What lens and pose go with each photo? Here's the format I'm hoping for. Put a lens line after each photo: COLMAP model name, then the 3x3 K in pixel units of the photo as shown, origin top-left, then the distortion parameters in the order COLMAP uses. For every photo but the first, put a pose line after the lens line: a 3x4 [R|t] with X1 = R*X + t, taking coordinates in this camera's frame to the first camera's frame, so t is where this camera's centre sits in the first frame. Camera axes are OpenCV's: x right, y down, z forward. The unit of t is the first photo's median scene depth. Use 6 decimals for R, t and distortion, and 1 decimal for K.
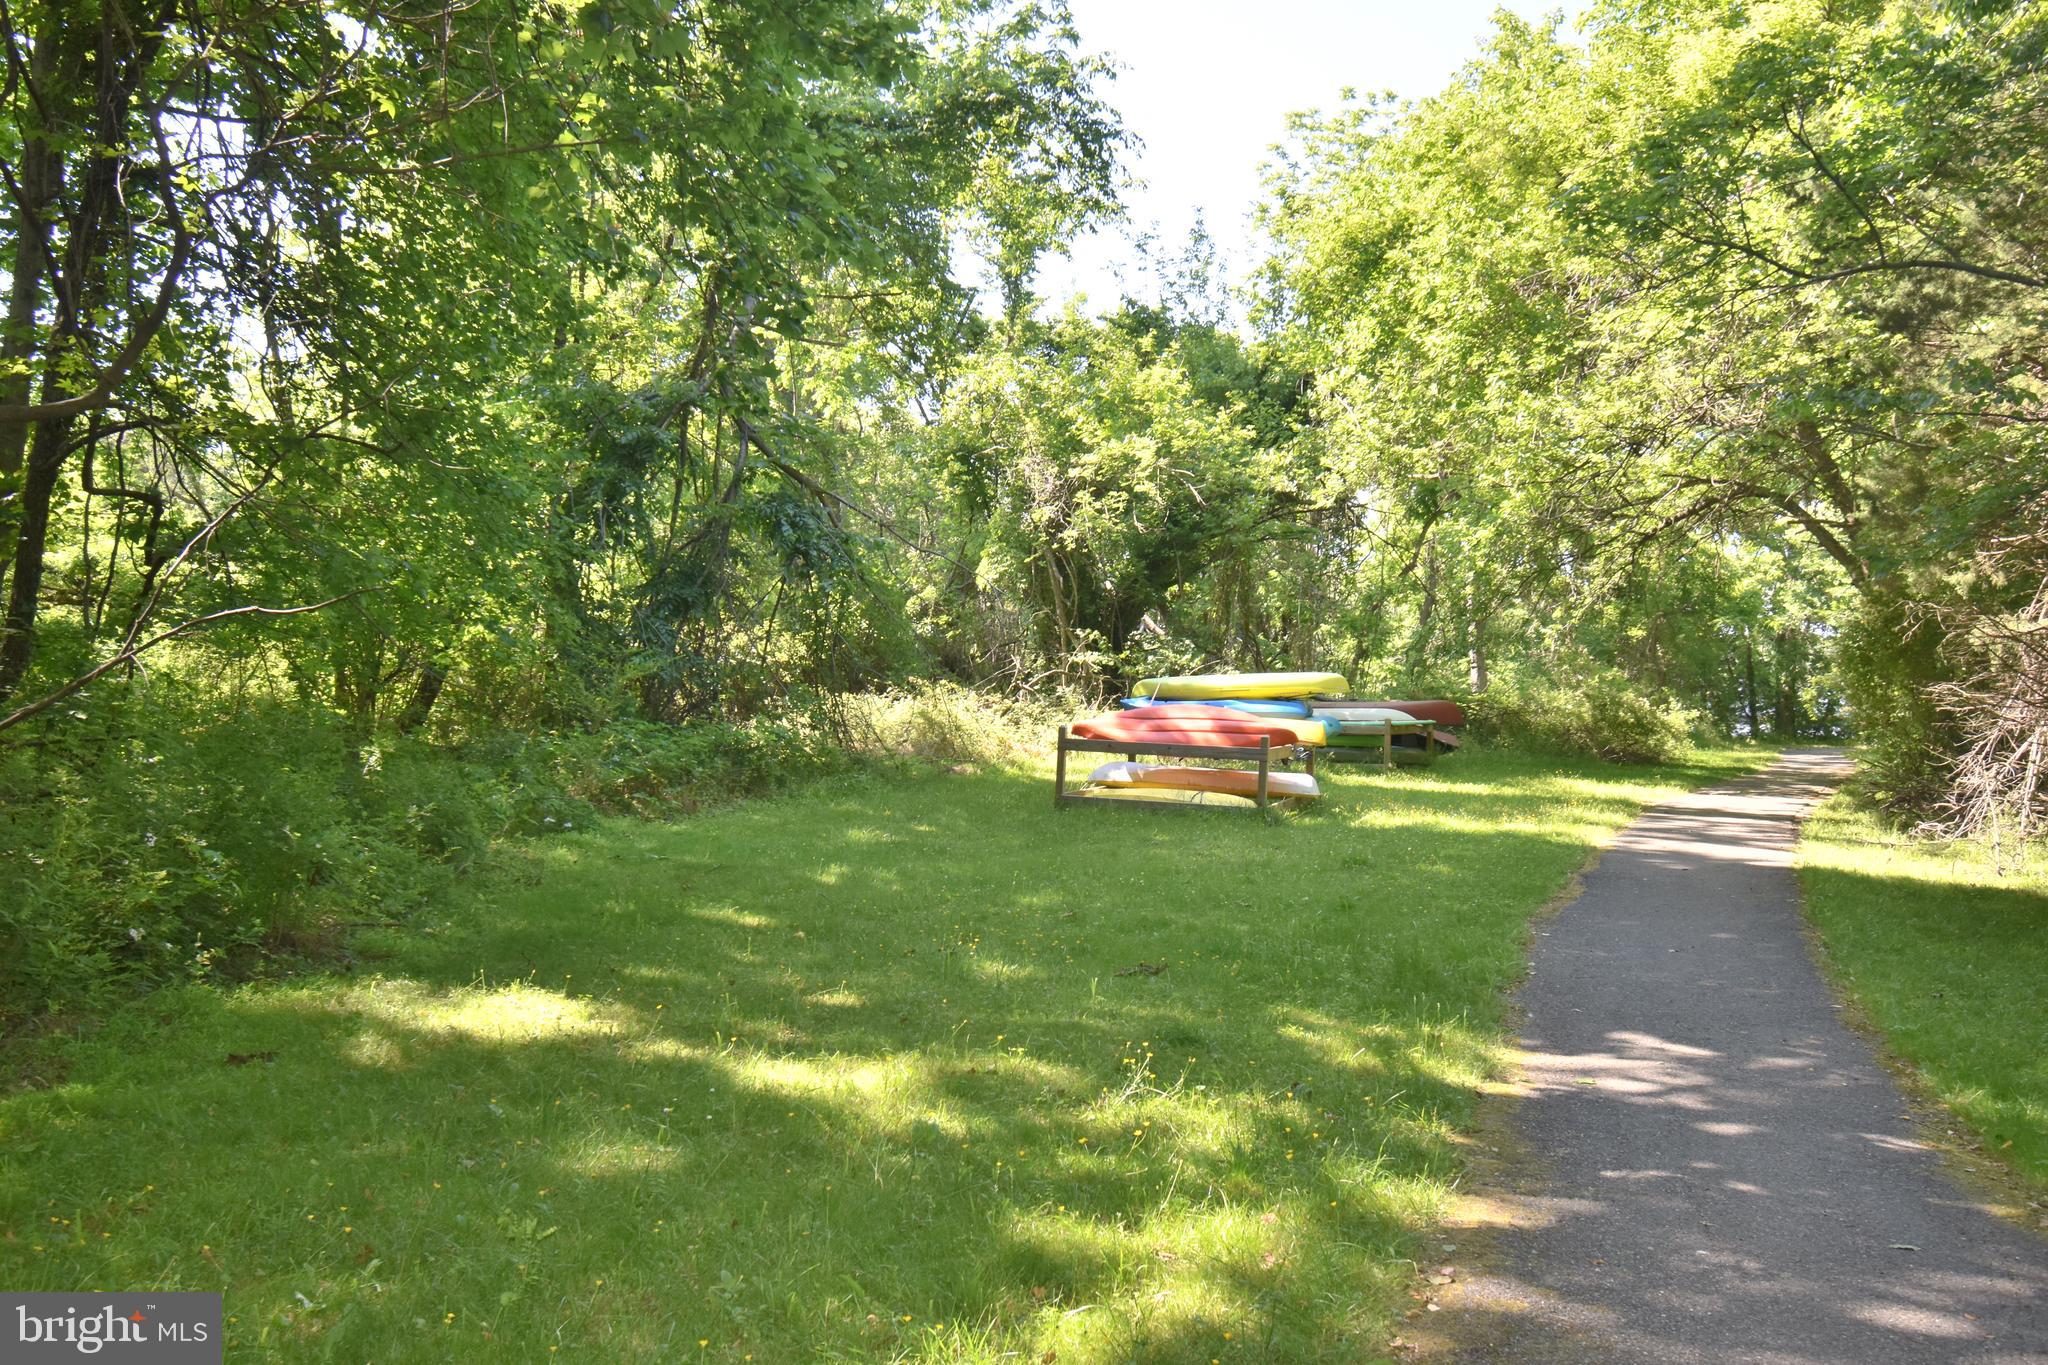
lens RADIAL K [[1721.1, 0, 1024.0], [0, 1721.1, 682.5], [0, 0, 1]] dist [-0.006877, -0.003697]
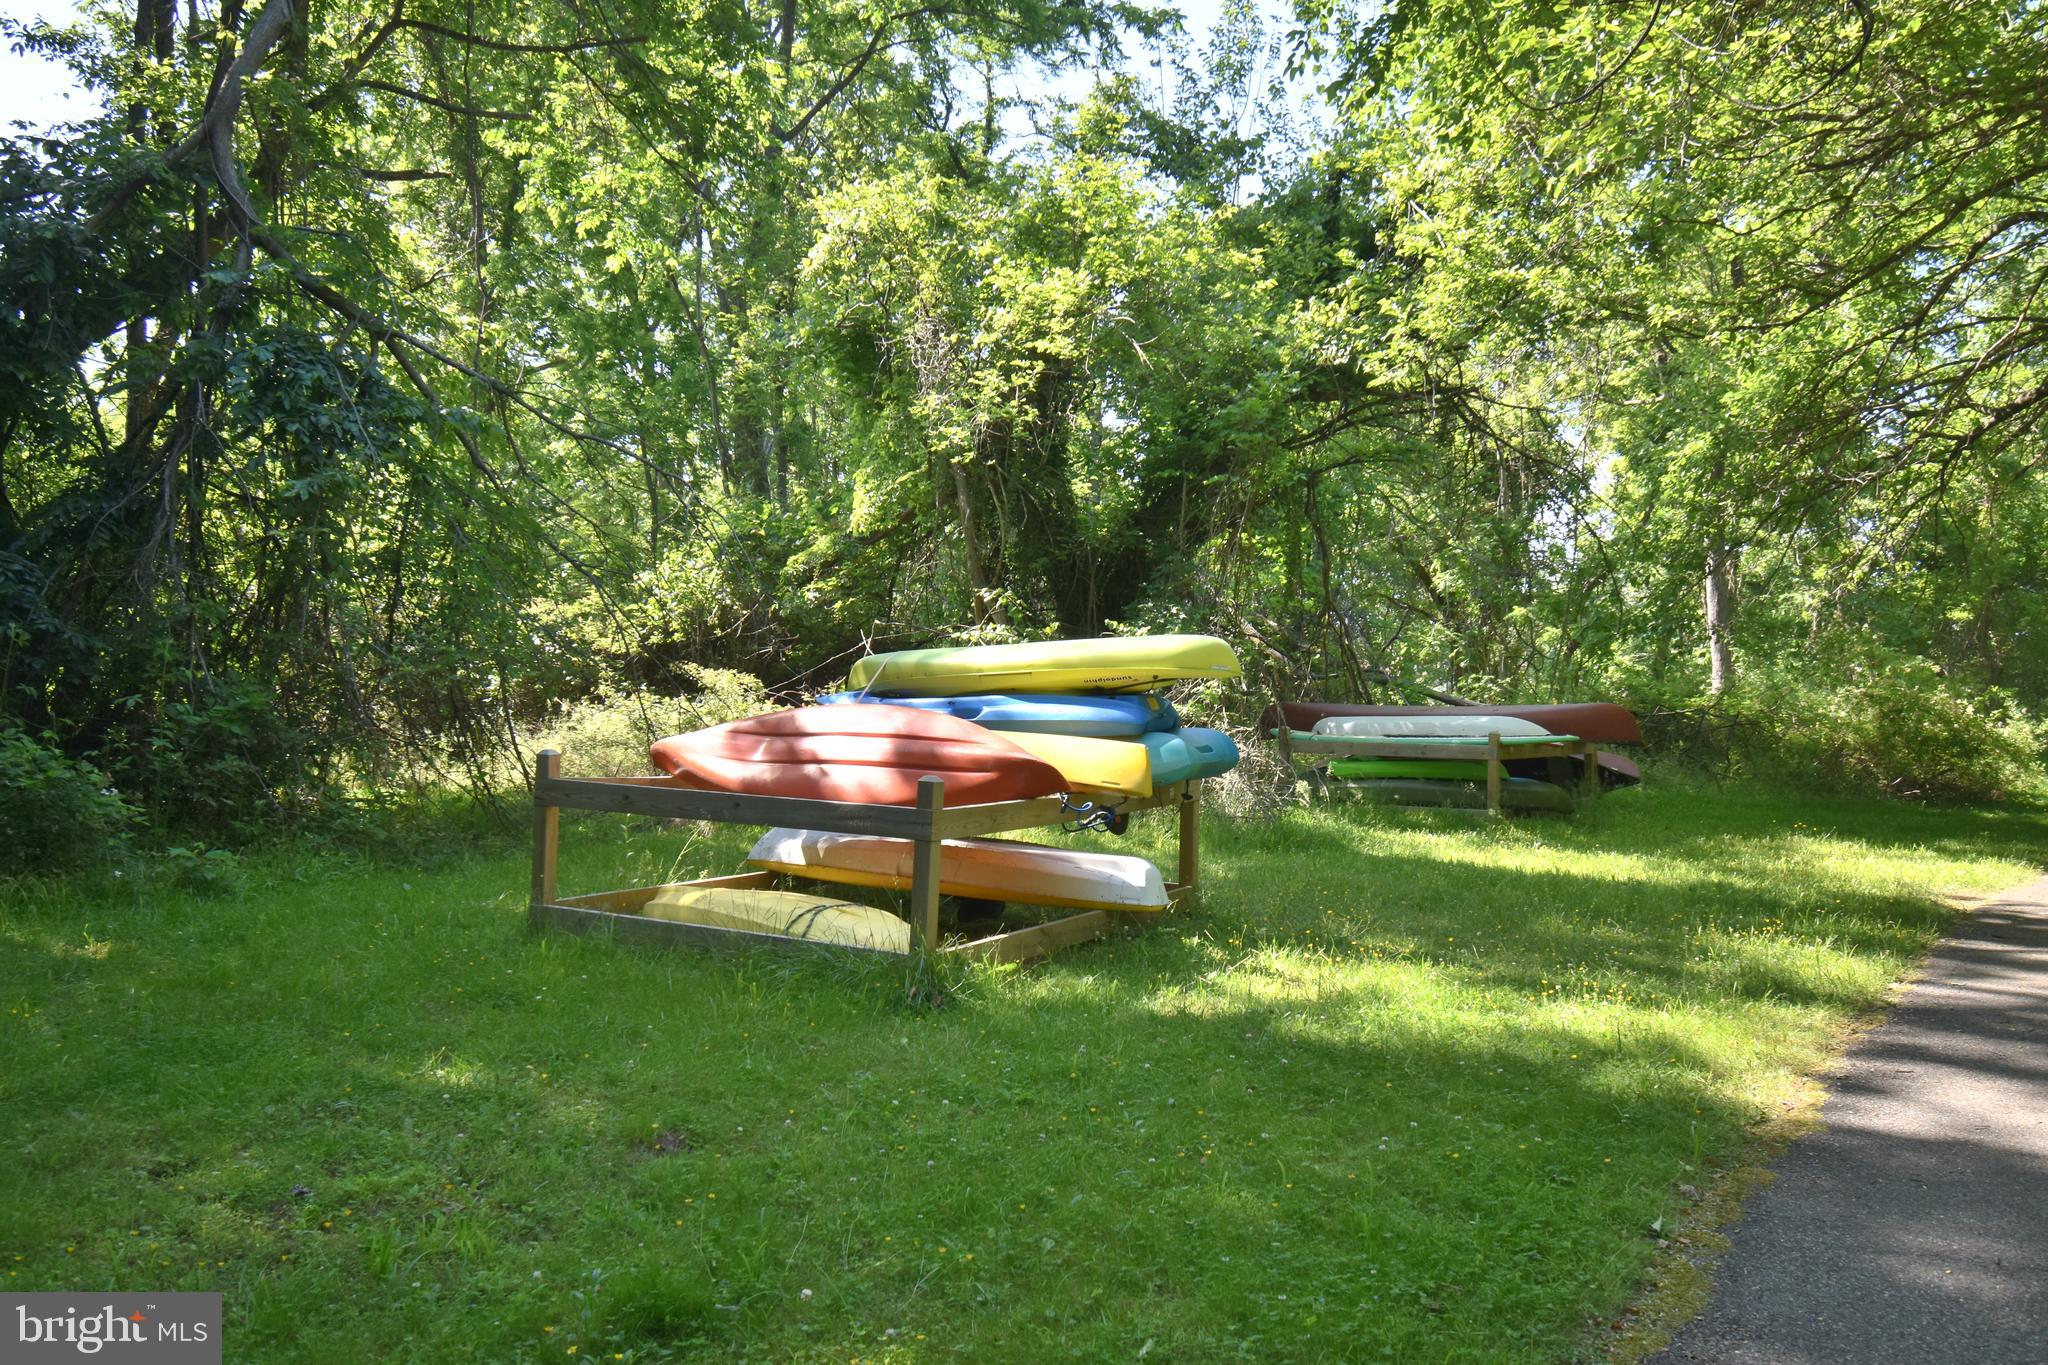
lens RADIAL K [[1721.1, 0, 1024.0], [0, 1721.1, 682.5], [0, 0, 1]] dist [-0.006877, -0.003697]
pose [[0.986930, -0.003915, -0.161102, 0.140448], [0.002829, 0.999972, -0.006968, 0.006964], [0.161125, 0.006421, 0.986913, 0.370128]]
